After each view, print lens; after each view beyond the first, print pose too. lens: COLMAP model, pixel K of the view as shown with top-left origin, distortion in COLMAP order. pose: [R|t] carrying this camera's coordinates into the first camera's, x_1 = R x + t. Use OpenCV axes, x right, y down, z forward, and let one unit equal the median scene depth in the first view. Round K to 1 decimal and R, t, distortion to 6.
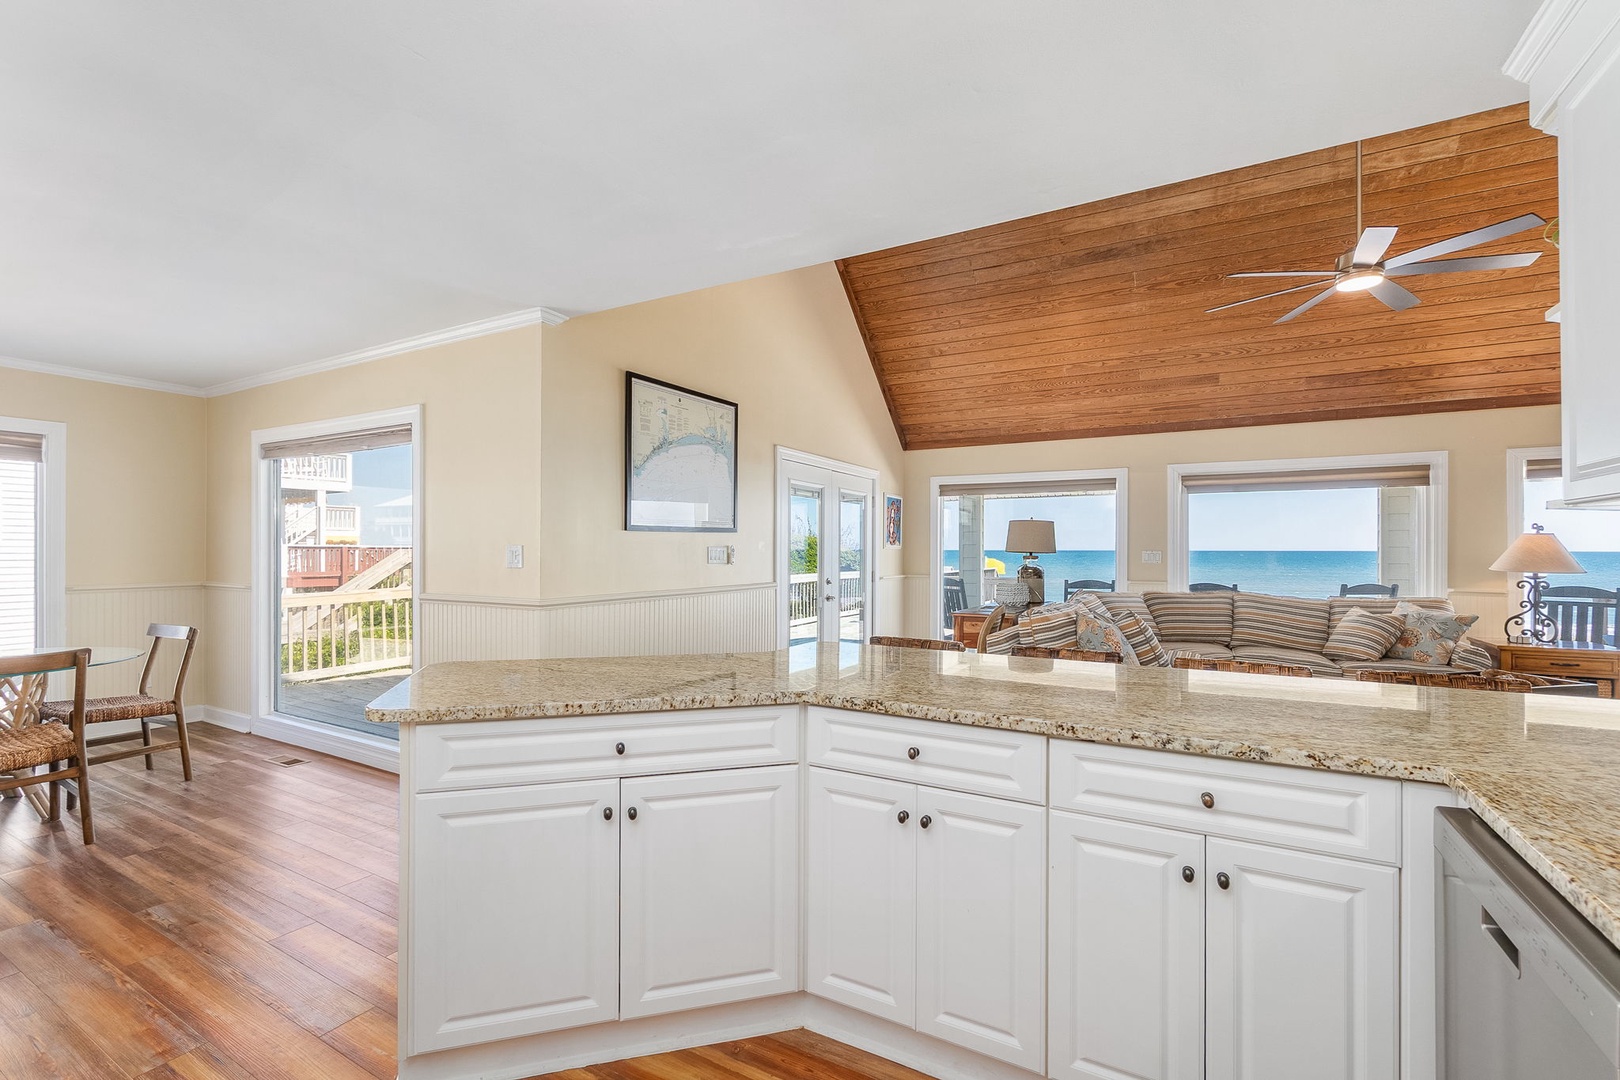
lens RADIAL K [[720.2, 0, 794.7], [0, 720.2, 547.2], [0, 0, 1]] dist [-0.000126, -0.000856]
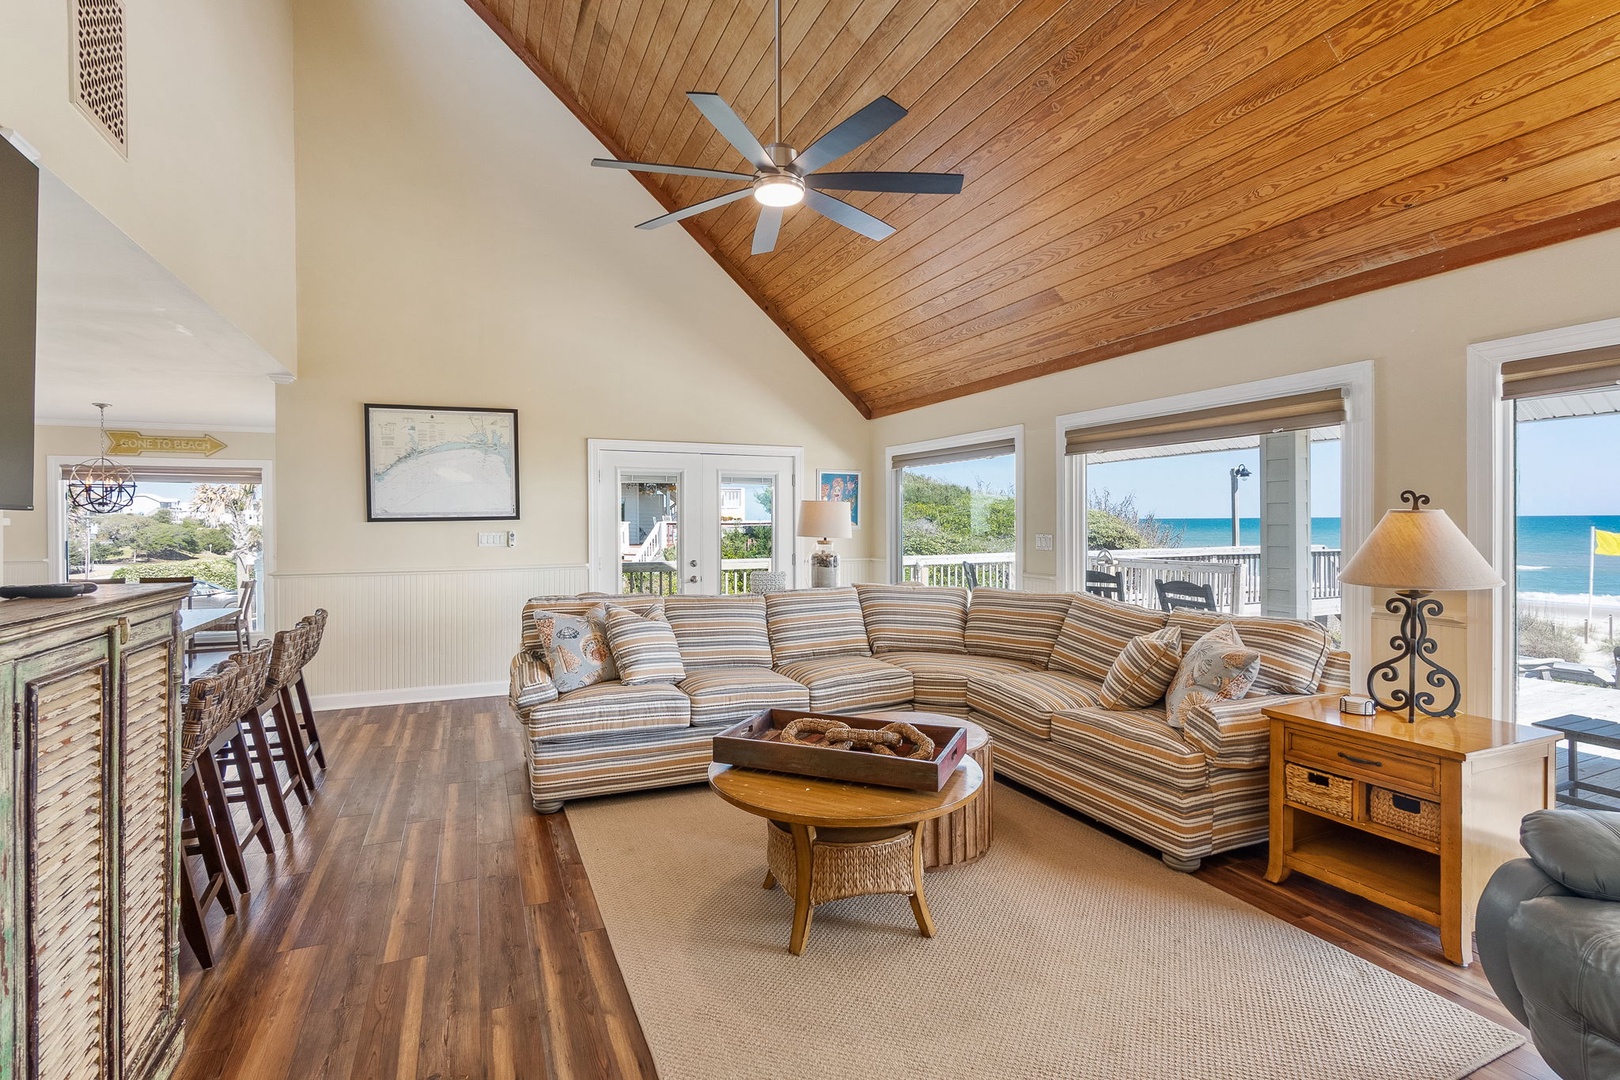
lens RADIAL K [[761.3, 0, 775.1], [0, 761.3, 524.0], [0, 0, 1]] dist [-0.002729, 0.000315]
pose [[0.791113, -0.004723, -0.611652, 0.901297], [0.009195, 0.999949, 0.004172, -0.013473], [0.611601, -0.008925, 0.791116, 0.249665]]
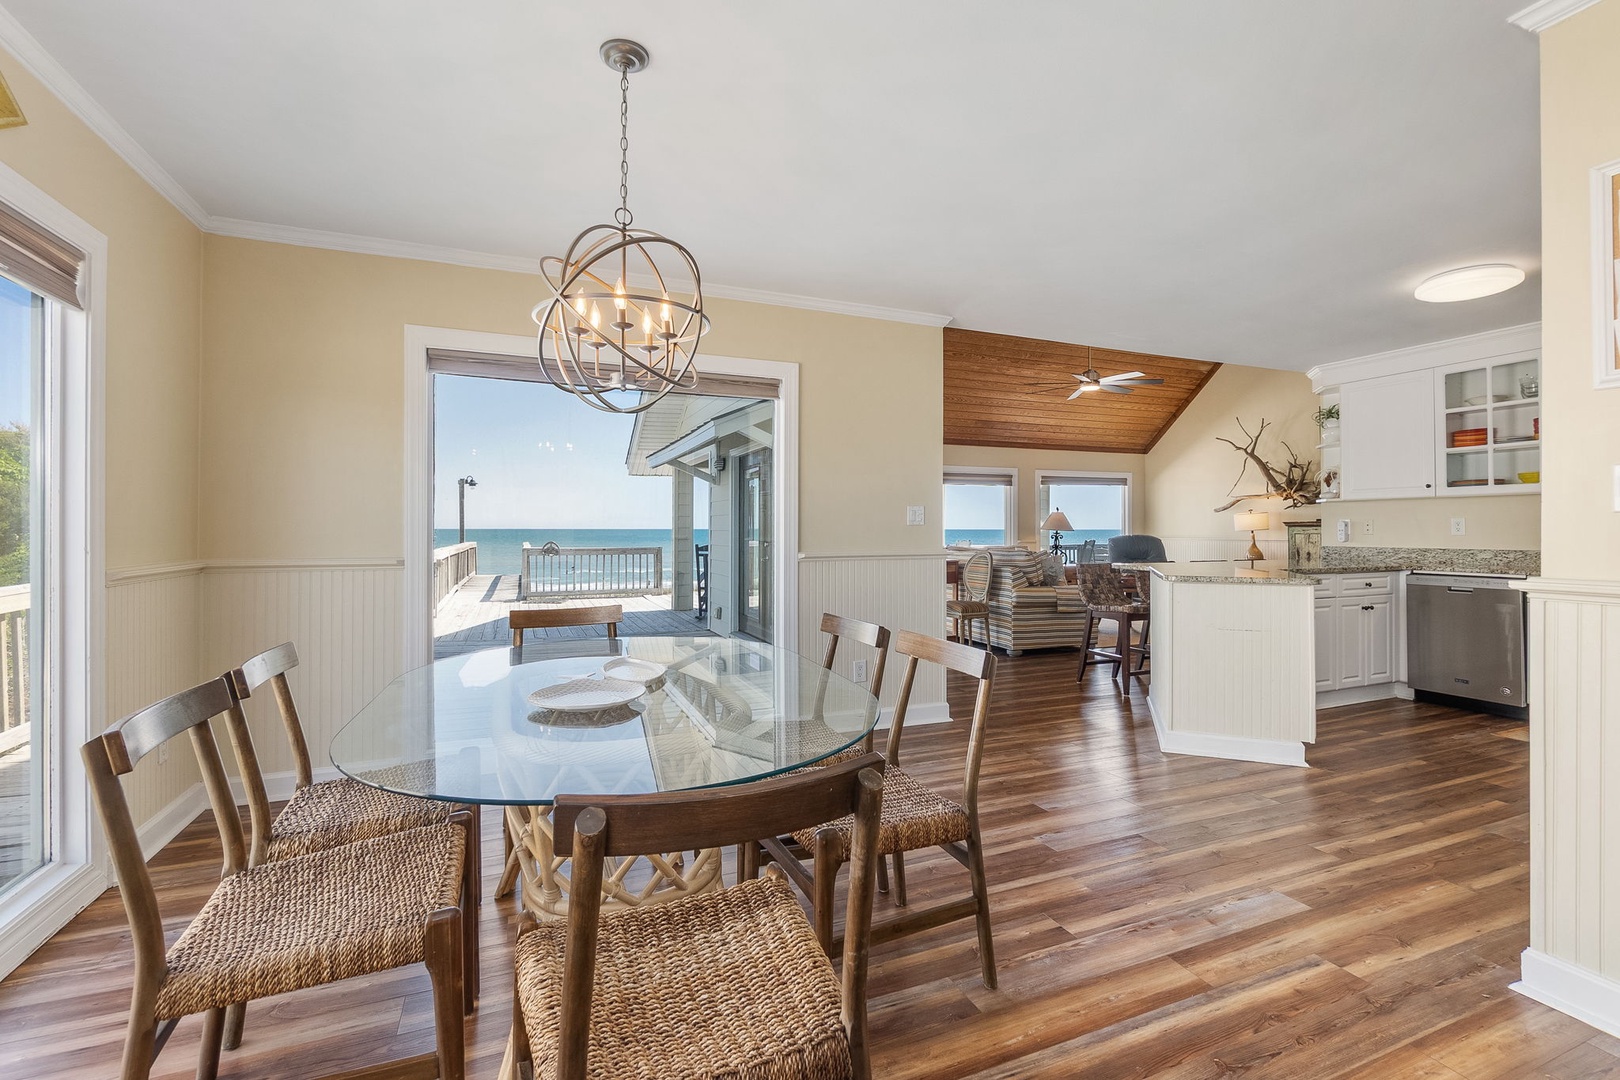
lens RADIAL K [[761.3, 0, 840.0], [0, 761.3, 533.7], [0, 0, 1]] dist [-0.002729, 0.000315]
pose [[0.565858, -0.008203, 0.824462, -0.971751], [0.004471, 0.999966, 0.006881, 0.020103], [-0.824490, -0.000207, 0.565876, 0.265634]]
